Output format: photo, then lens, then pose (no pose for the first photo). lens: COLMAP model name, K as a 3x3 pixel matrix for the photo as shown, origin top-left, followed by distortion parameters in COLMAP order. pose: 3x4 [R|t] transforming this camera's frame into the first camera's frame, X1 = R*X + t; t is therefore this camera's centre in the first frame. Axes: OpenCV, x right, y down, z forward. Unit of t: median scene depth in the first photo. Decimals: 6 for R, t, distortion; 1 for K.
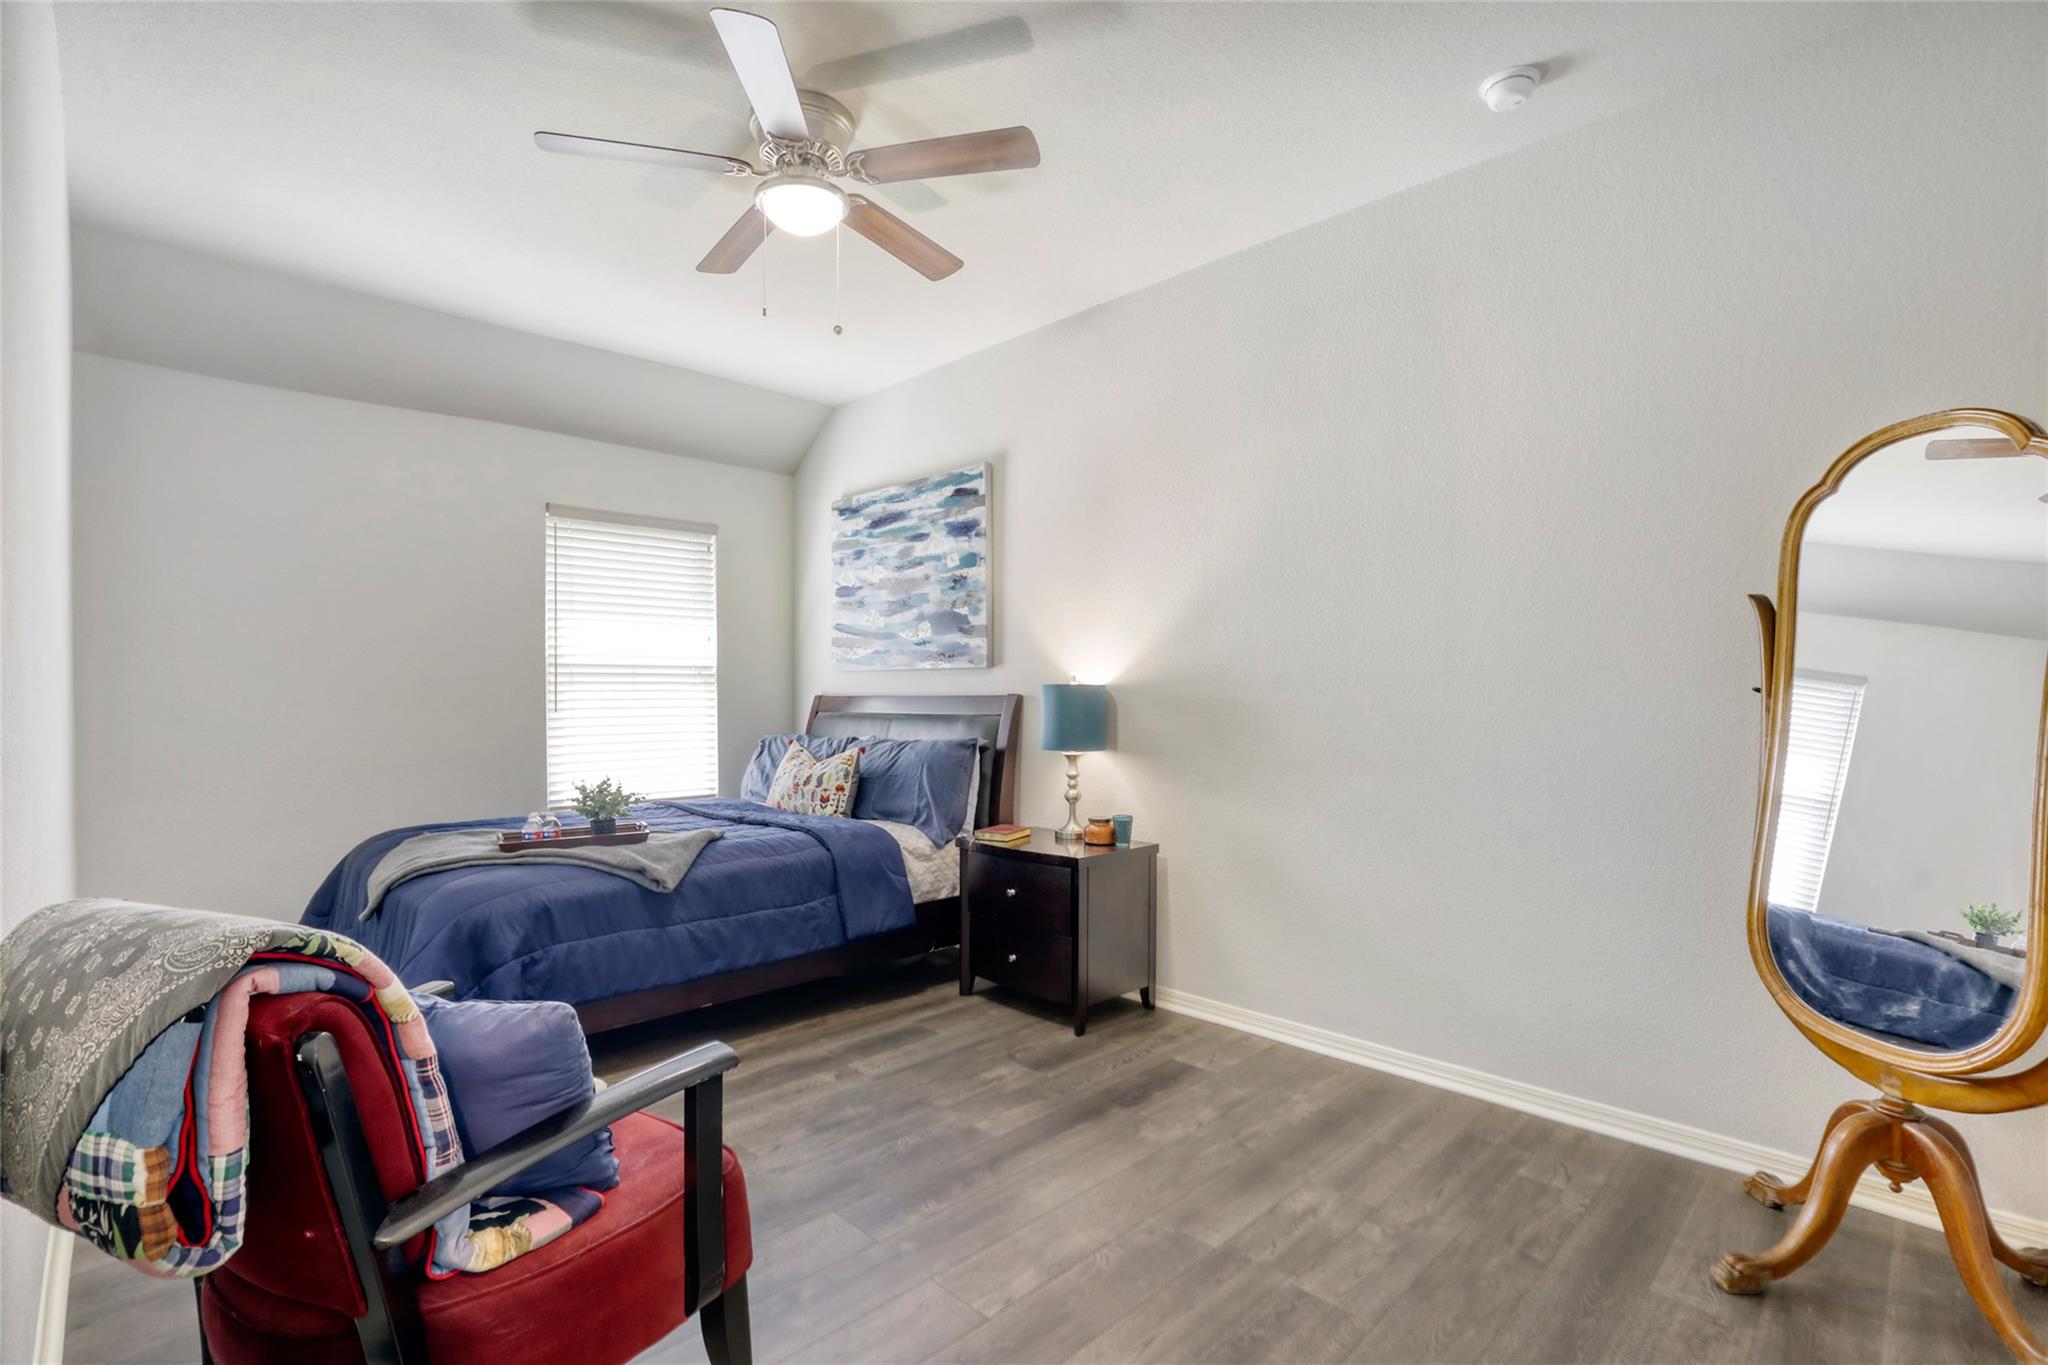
lens RADIAL K [[944.7, 0, 1023.4], [0, 944.7, 682.0], [0, 0, 1]] dist [-0.024575, 0.009128]
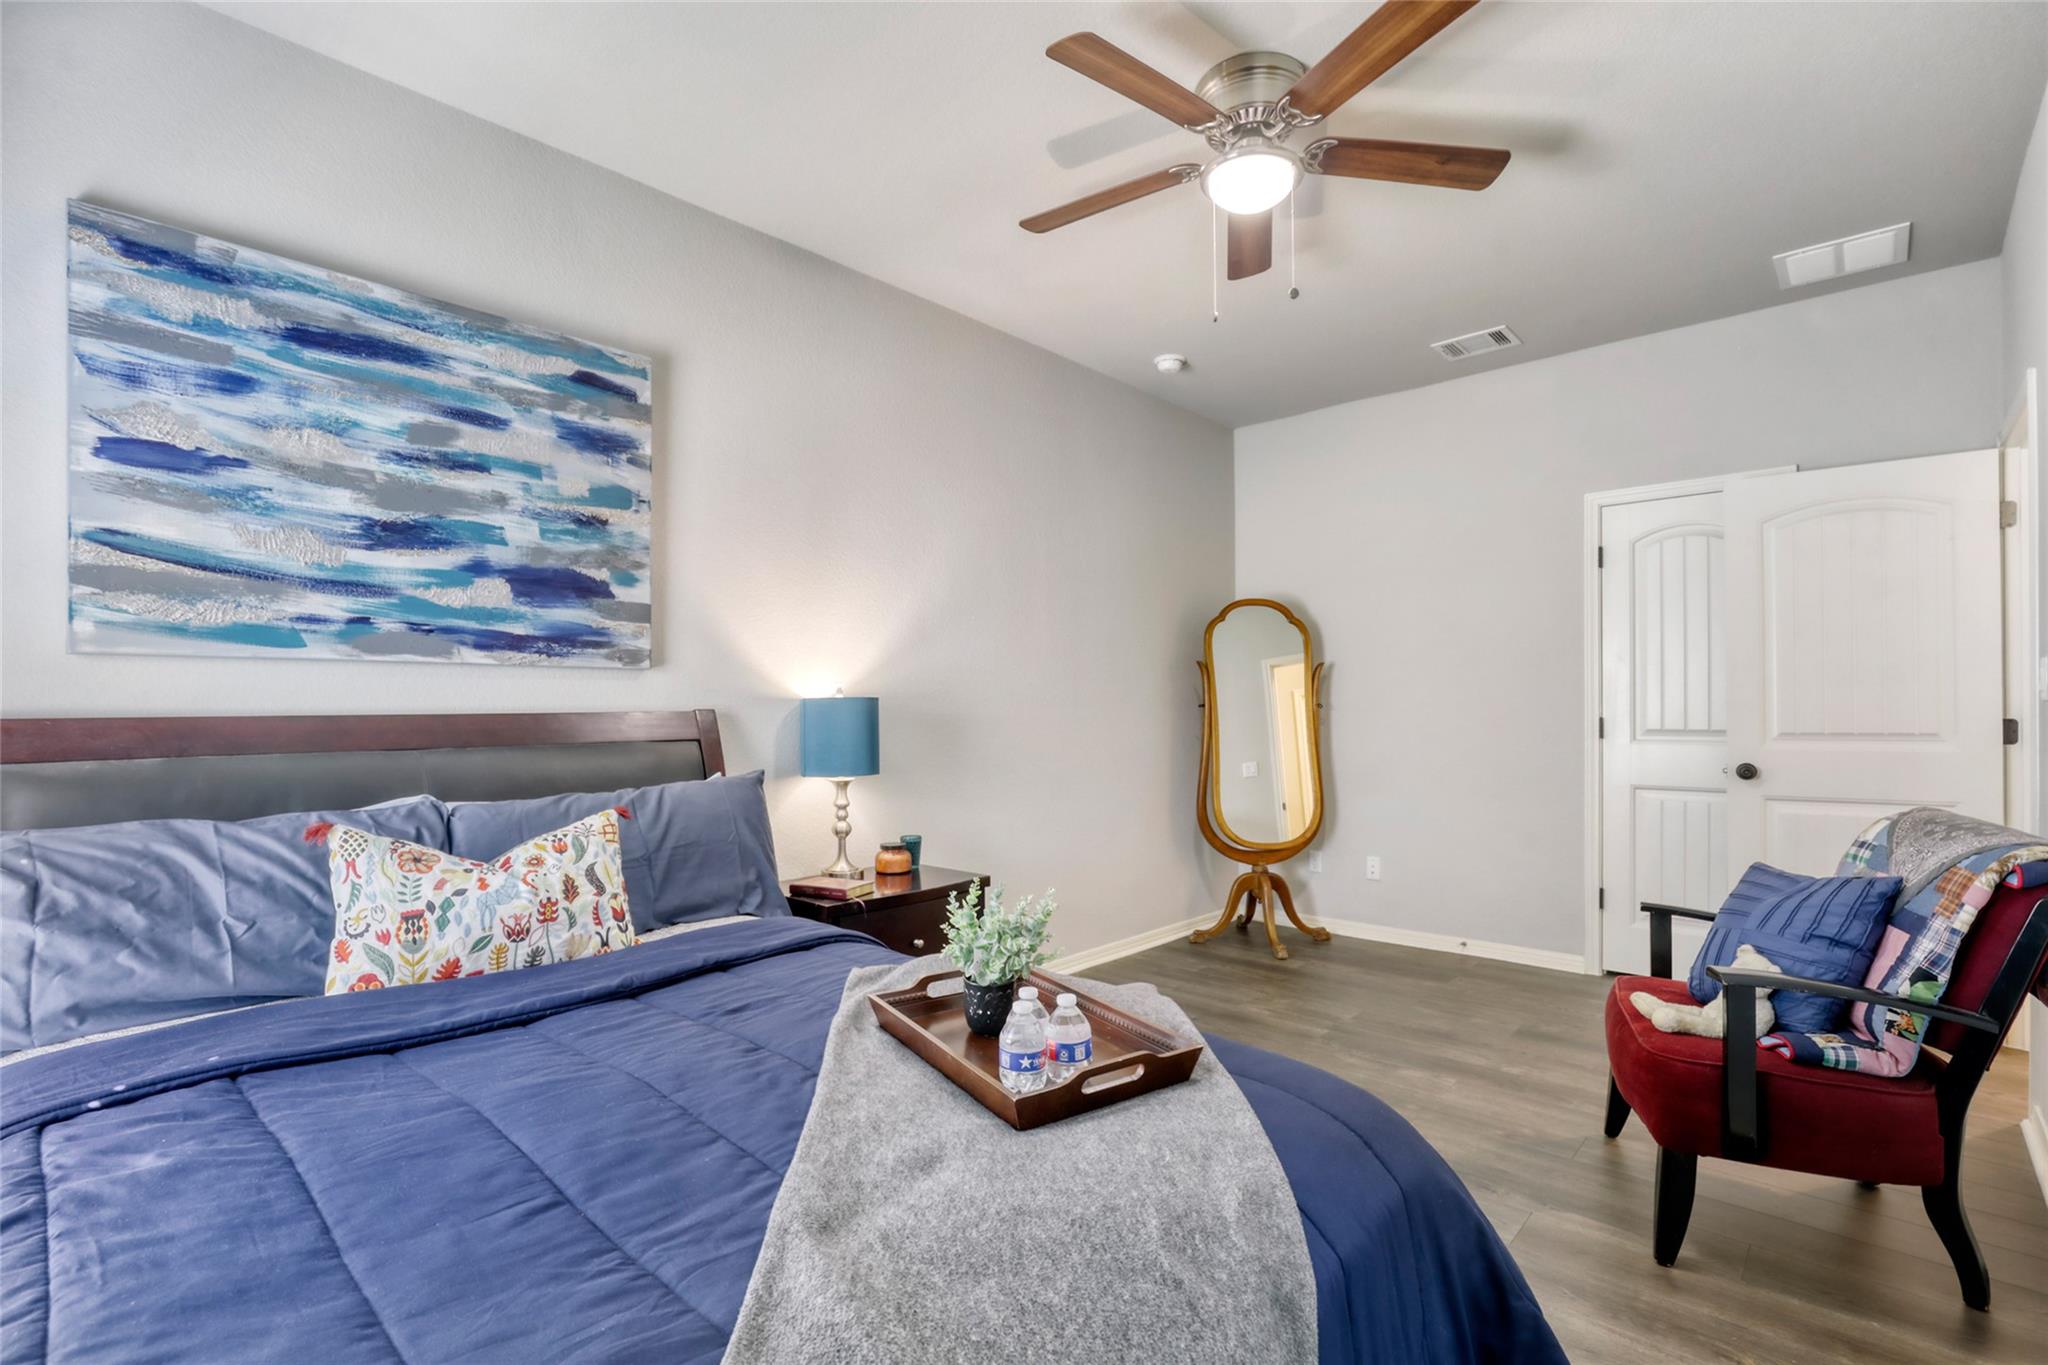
lens RADIAL K [[944.7, 0, 1023.9], [0, 944.7, 702.4], [0, 0, 1]] dist [-0.024575, 0.009128]
pose [[-0.025095, 0.002058, 0.999683, -0.671642], [-0.018051, 0.999834, -0.002511, 0.004640], [-0.999522, -0.018108, -0.025053, 0.720029]]
